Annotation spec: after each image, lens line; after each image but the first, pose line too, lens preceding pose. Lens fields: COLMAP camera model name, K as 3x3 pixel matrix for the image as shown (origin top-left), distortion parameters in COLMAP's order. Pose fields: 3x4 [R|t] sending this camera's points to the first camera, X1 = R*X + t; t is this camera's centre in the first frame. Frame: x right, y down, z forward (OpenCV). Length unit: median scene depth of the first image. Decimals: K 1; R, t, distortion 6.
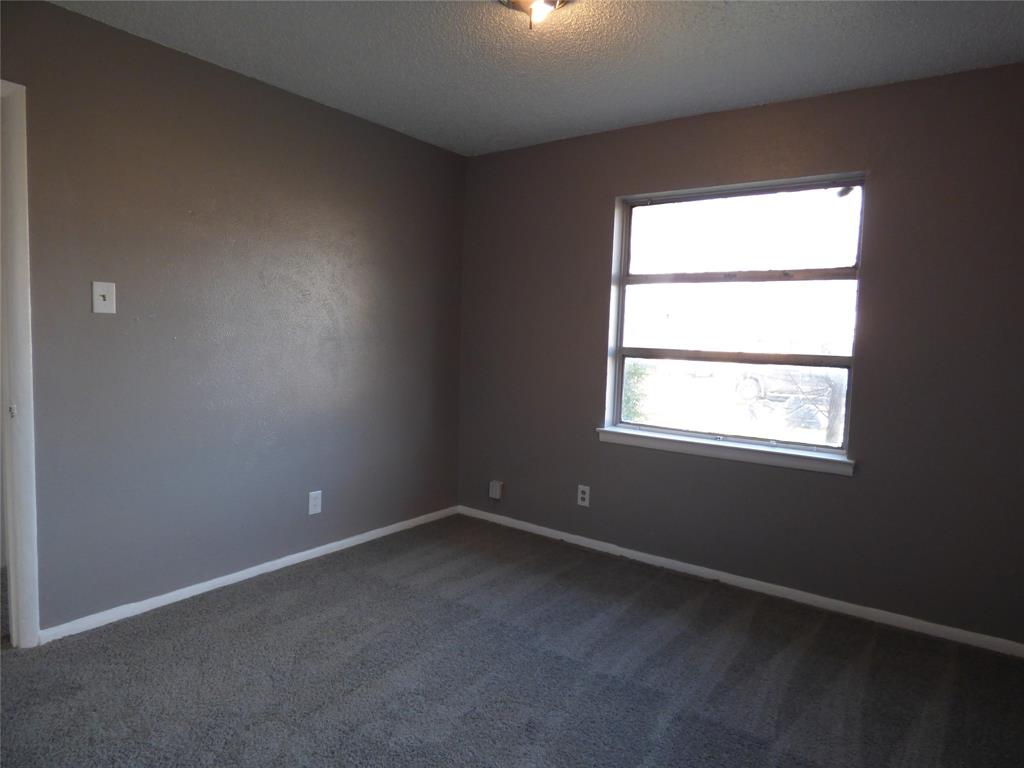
lens RADIAL K [[627.1, 0, 520.6], [0, 627.1, 379.0], [0, 0, 1]] dist [0.004424, -0.000251]
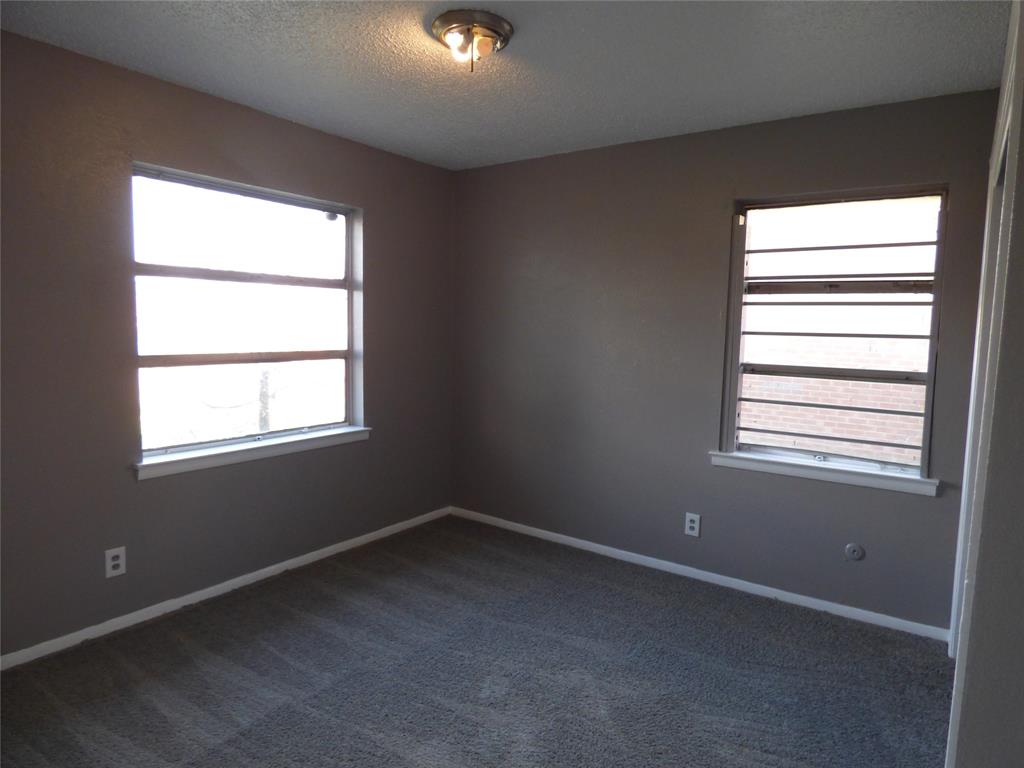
lens RADIAL K [[627.1, 0, 520.6], [0, 627.1, 379.0], [0, 0, 1]] dist [0.004424, -0.000251]
pose [[-0.009896, -0.117594, 0.993012, -0.753308], [0.052808, 0.991614, 0.117955, -0.107670], [-0.998556, 0.053607, -0.003604, 0.647402]]
